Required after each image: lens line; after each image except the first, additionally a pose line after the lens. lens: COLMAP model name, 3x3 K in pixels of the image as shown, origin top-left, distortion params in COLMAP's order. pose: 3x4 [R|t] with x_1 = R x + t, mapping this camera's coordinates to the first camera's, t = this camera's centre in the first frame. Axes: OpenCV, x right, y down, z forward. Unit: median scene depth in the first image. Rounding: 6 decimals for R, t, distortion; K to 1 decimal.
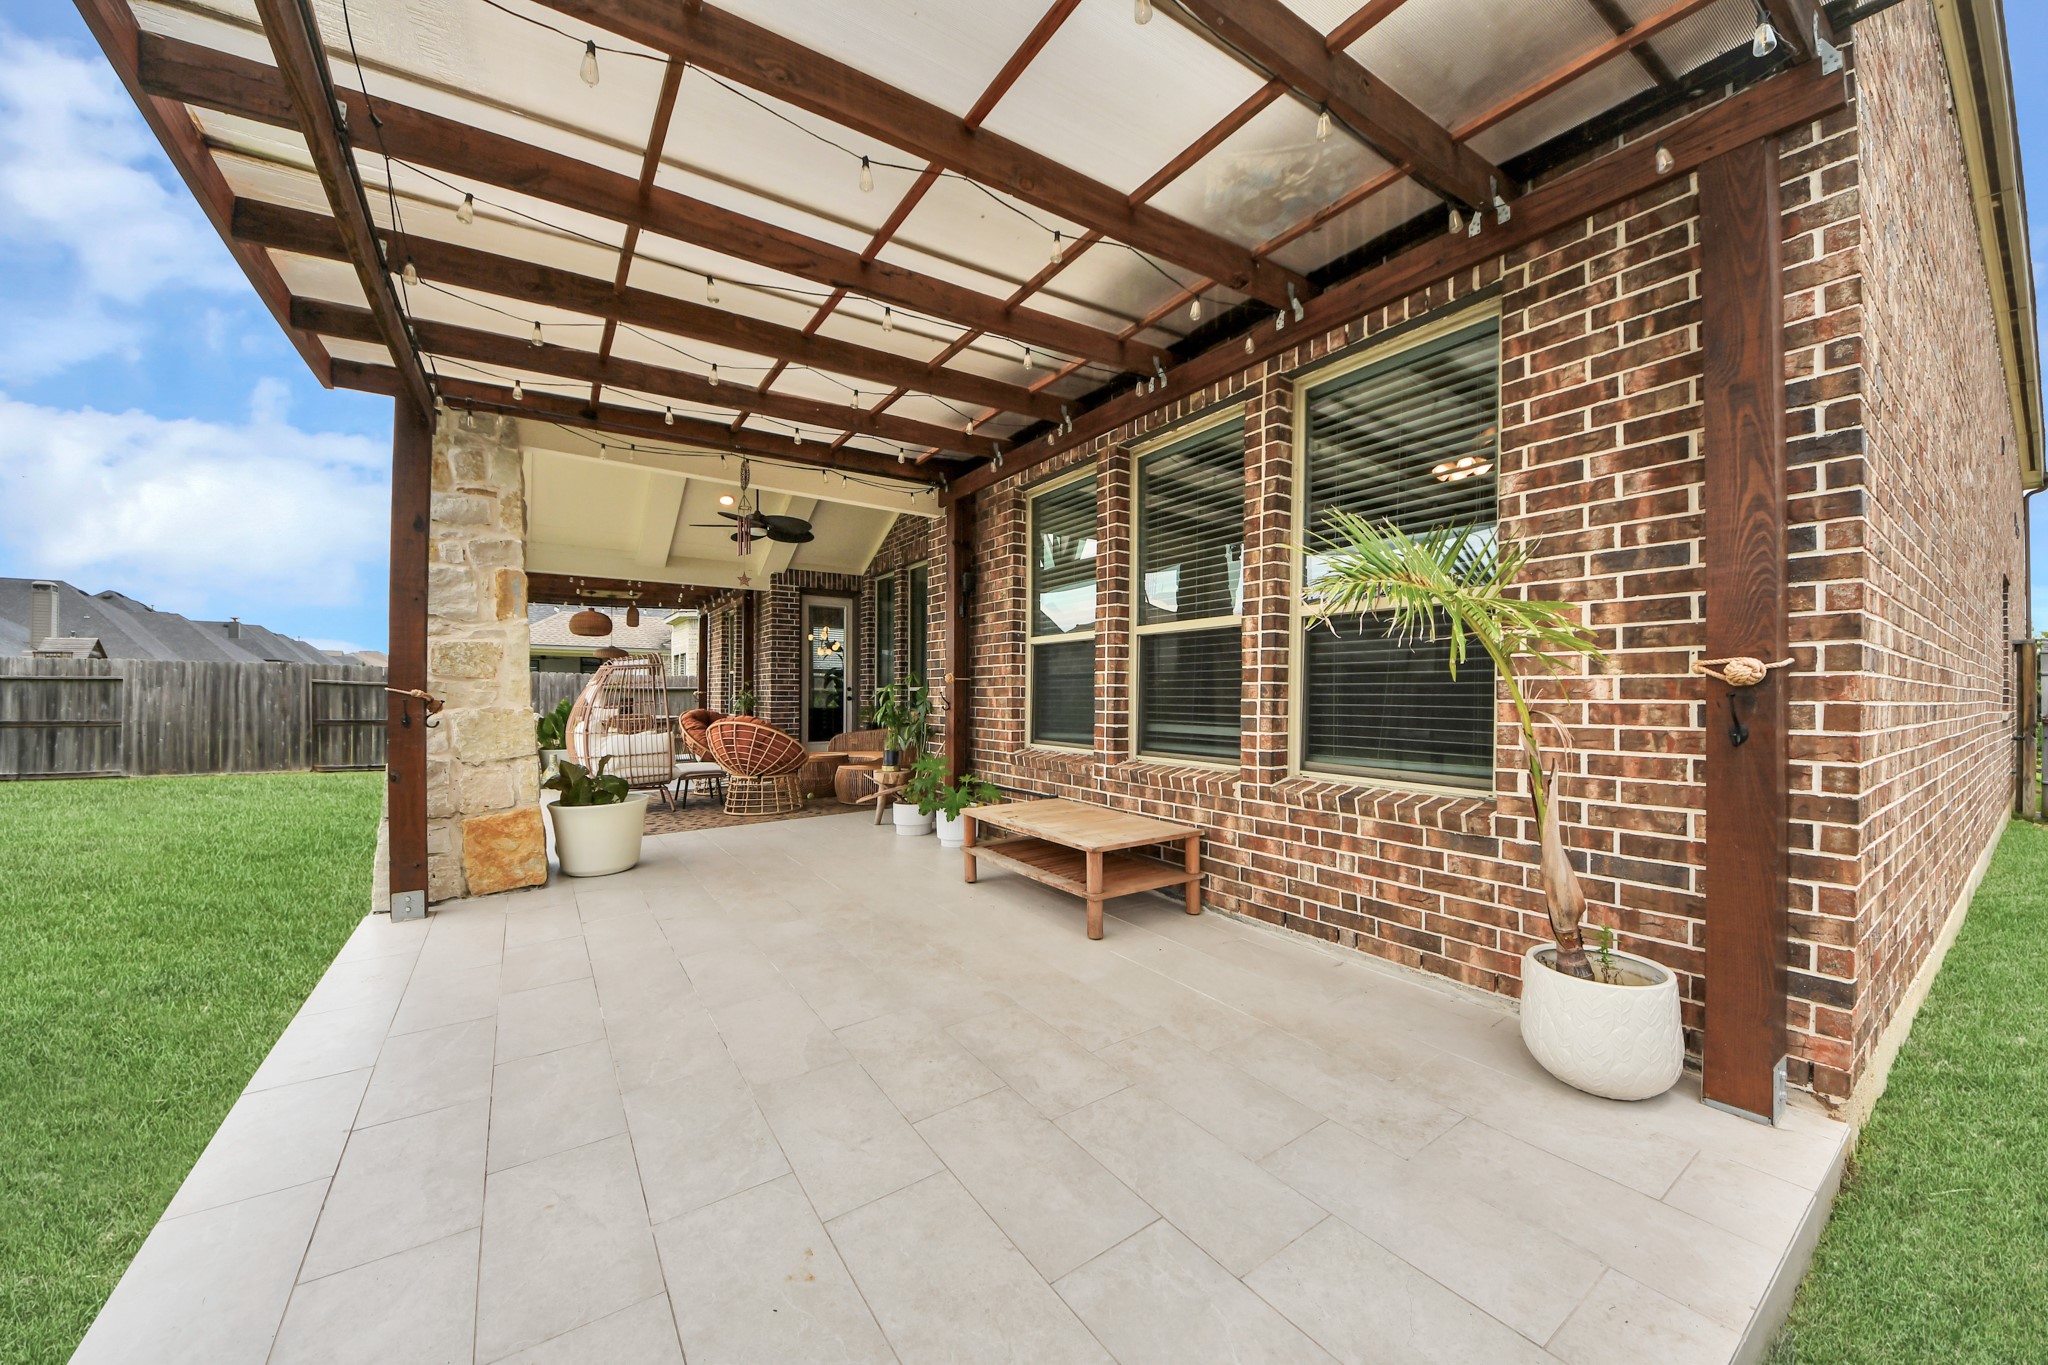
lens RADIAL K [[720.2, 0, 1024.0], [0, 720.2, 682.5], [0, 0, 1]] dist [-0.000841, -0.000056]
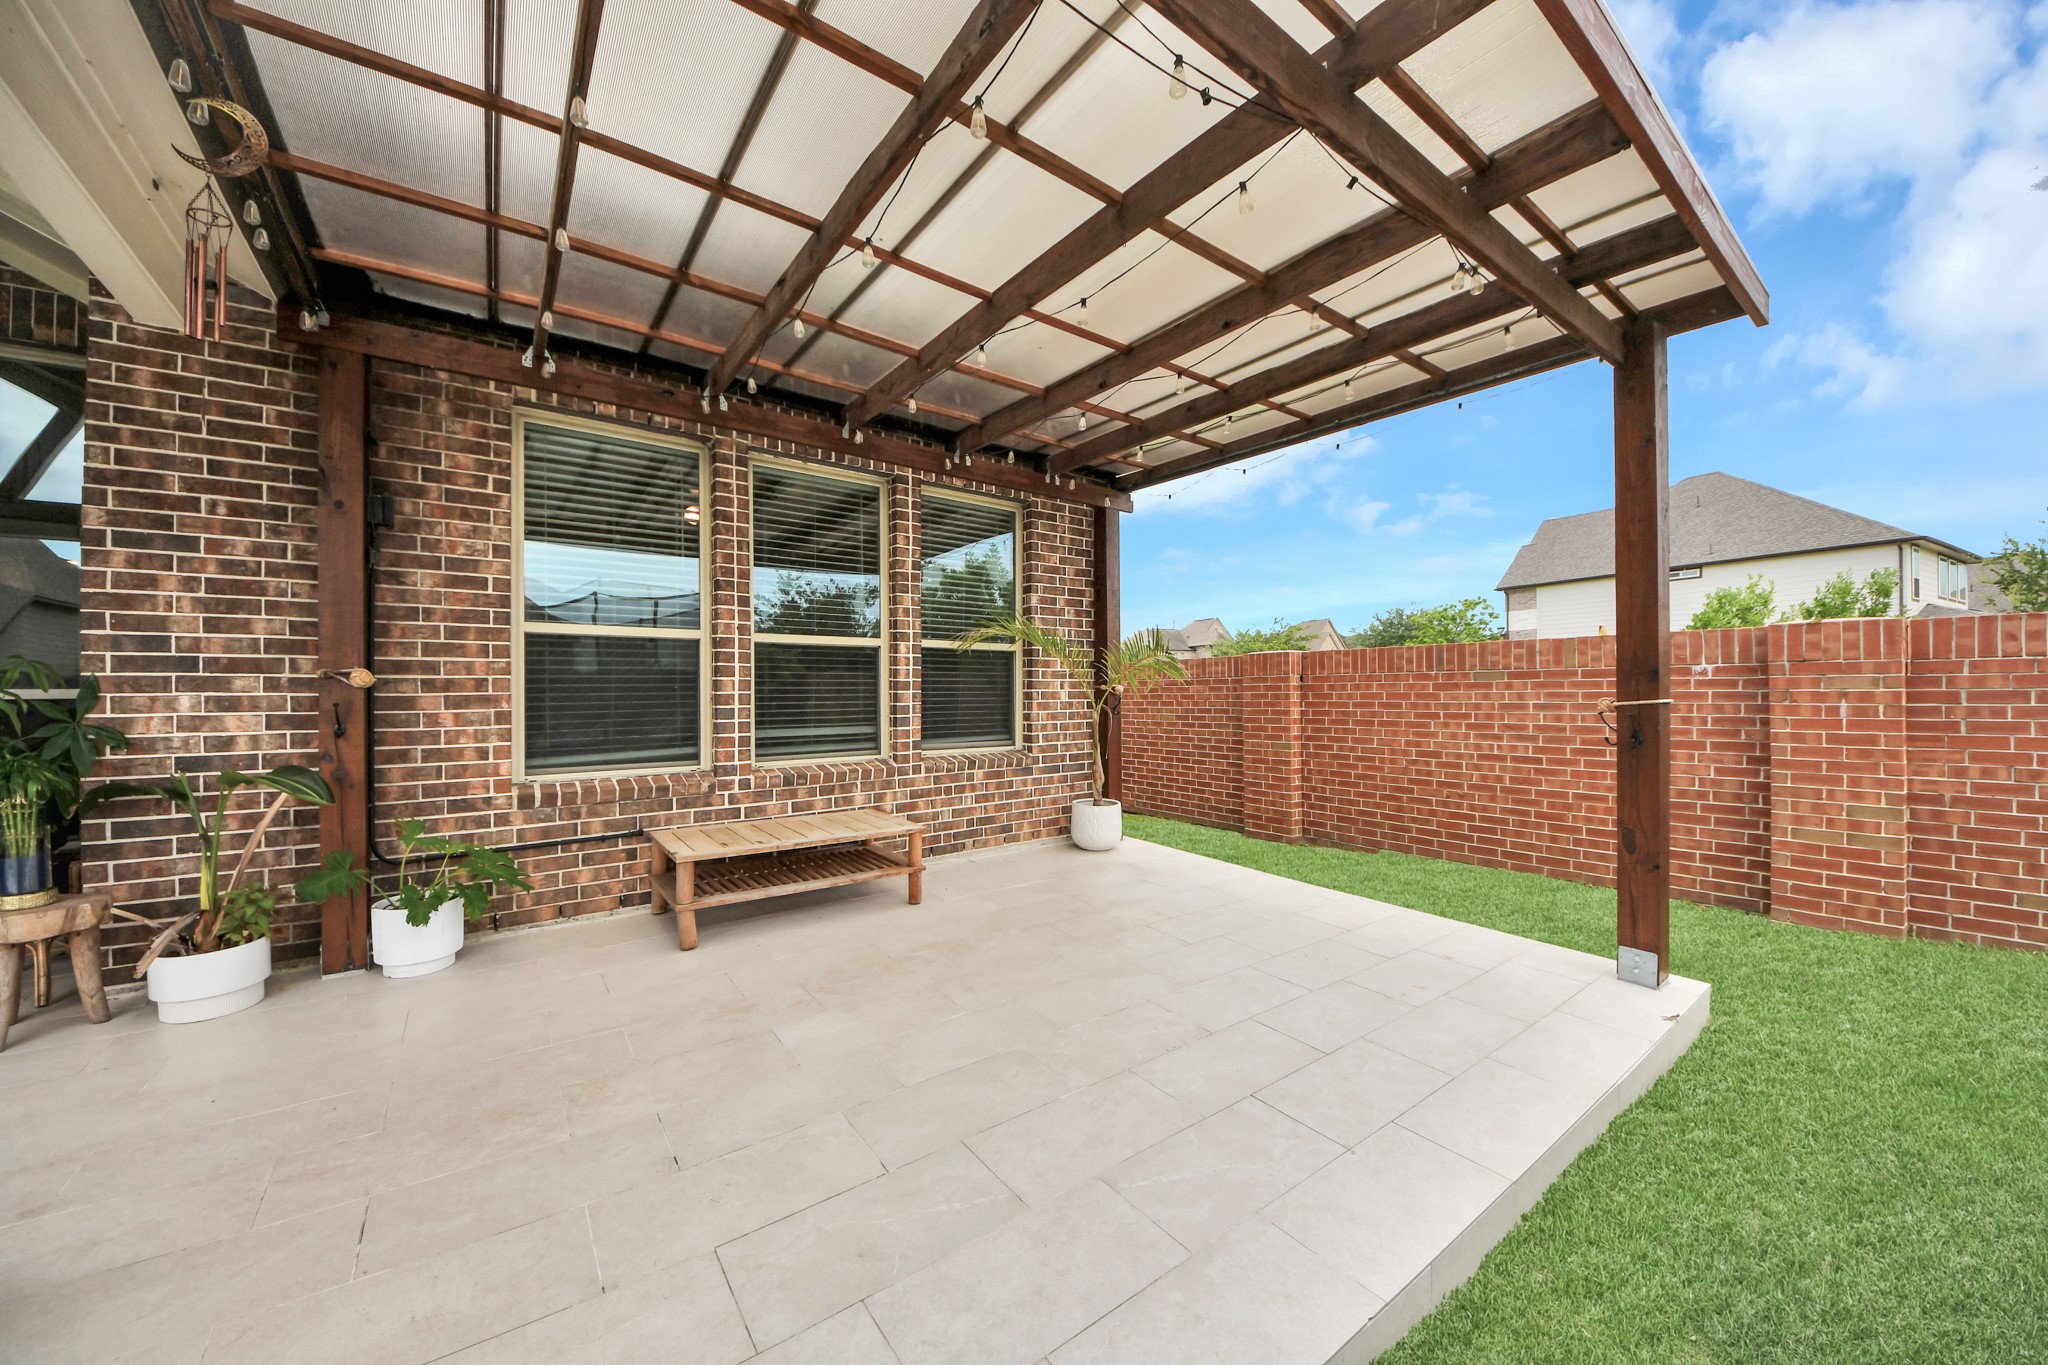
lens RADIAL K [[734.1, 0, 1024.0], [0, 734.1, 682.5], [0, 0, 1]] dist [0.000010, -0.000412]
pose [[-0.063529, 0.010795, 0.997922, -1.248535], [-0.010854, 0.999875, -0.011507, -0.003195], [-0.997921, -0.011563, -0.063404, 0.979524]]
